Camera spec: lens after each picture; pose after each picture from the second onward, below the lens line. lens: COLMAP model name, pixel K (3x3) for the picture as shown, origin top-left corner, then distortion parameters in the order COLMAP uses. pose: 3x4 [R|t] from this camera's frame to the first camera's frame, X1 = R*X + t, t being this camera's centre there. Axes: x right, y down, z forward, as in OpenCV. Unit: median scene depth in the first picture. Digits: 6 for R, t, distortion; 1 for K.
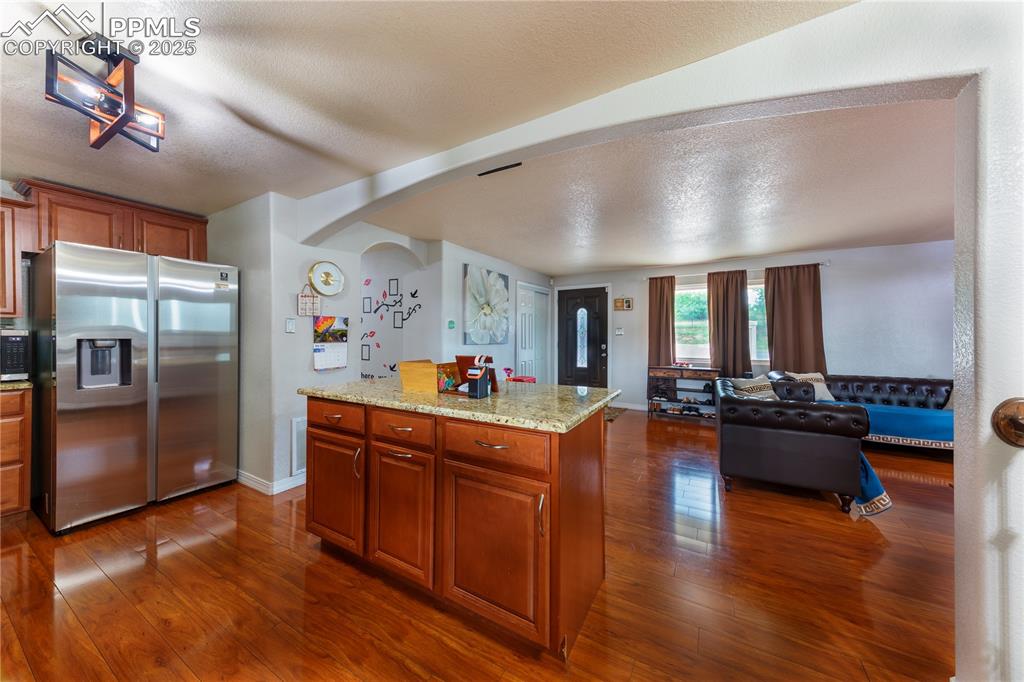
lens RADIAL K [[361.6, 0, 508.5], [0, 361.6, 336.5], [0, 0, 1]] dist [0.011961, 0.000091]
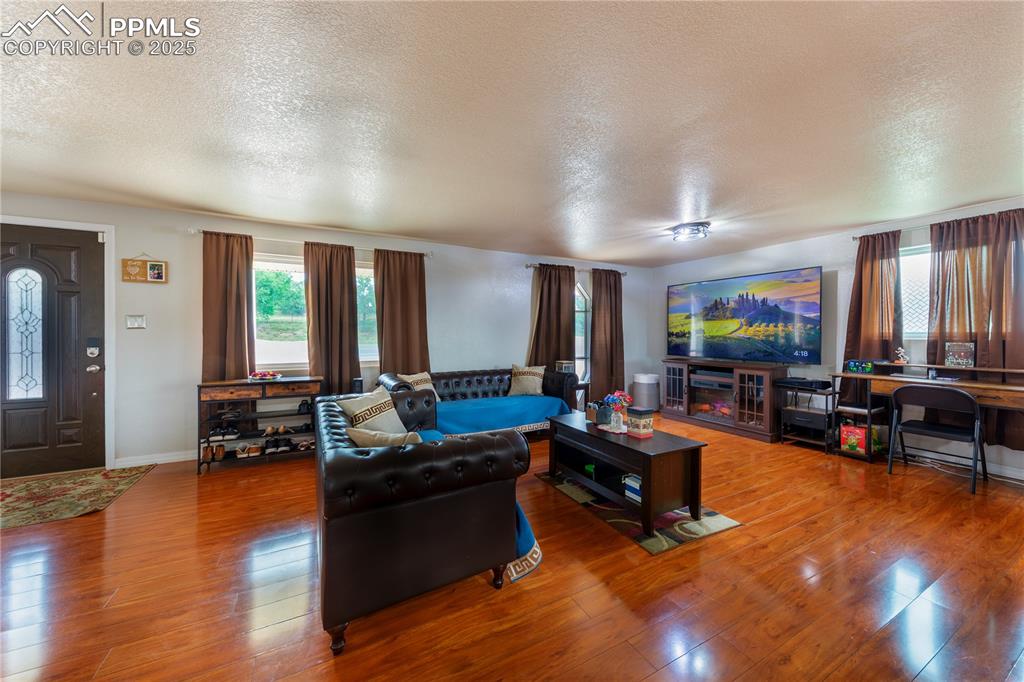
lens RADIAL K [[361.6, 0, 505.7], [0, 361.6, 336.9], [0, 0, 1]] dist [0.011961, 0.000091]
pose [[0.539666, -0.009379, 0.841827, 0.172492], [-0.002073, 0.999920, 0.012469, -0.000197], [-0.841877, -0.008474, 0.539603, 0.302898]]
